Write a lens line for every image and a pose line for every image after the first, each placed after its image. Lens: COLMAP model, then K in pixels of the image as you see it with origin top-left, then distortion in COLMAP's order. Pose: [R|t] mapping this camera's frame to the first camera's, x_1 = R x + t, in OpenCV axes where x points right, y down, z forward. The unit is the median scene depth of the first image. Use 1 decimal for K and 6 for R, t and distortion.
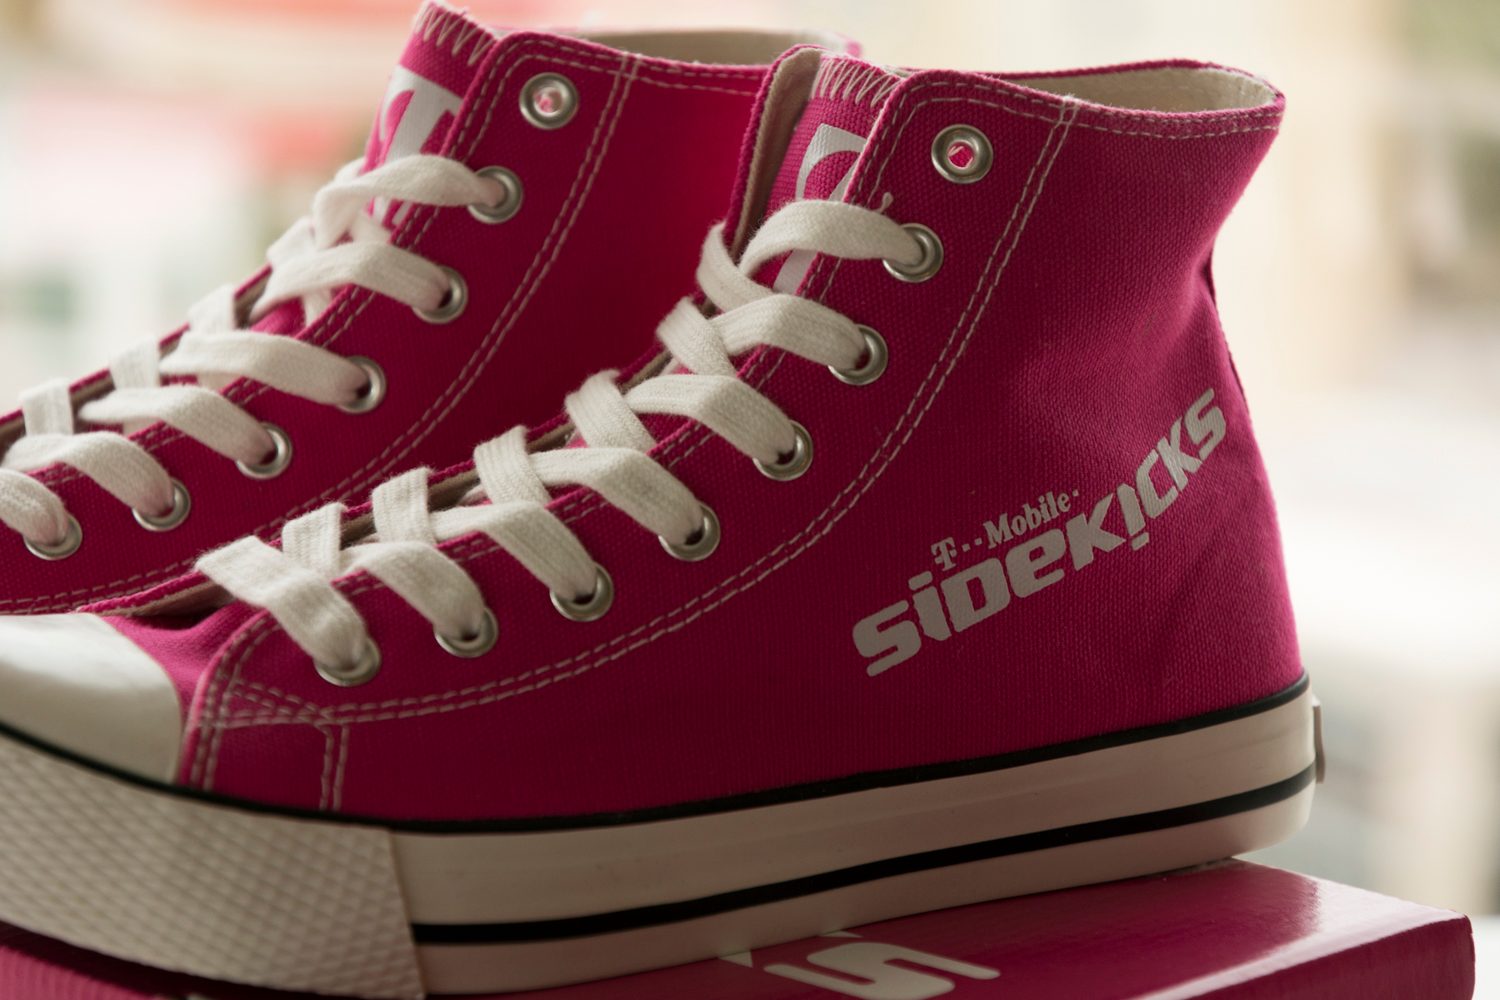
lens RADIAL K [[4867.0, 0, 750.0], [0, 4867.0, 500.0], [0, 0, 1]] dist [-0.135104, -0.515934]
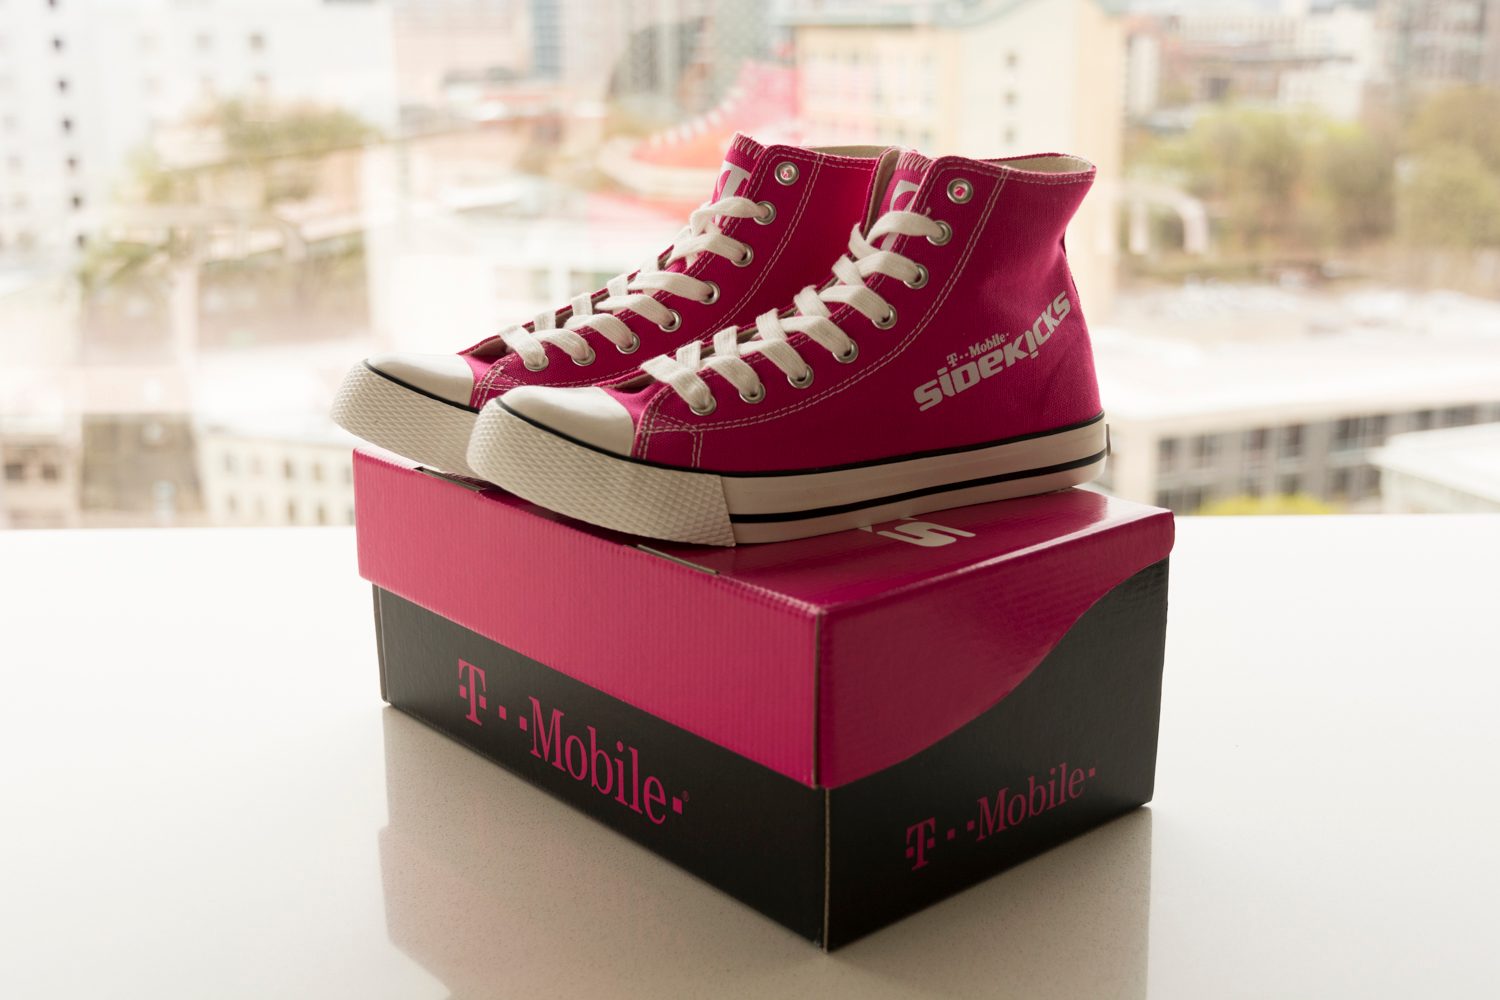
lens RADIAL K [[1799.2, 0, 750.0], [0, 1799.2, 500.0], [0, 0, 1]] dist [-0.038191, 0.005156]
pose [[0.997654, -0.001544, -0.068441, 0.001124], [0.006819, 0.997015, 0.076905, 0.010929], [0.068118, -0.077191, 0.994687, 0.107876]]
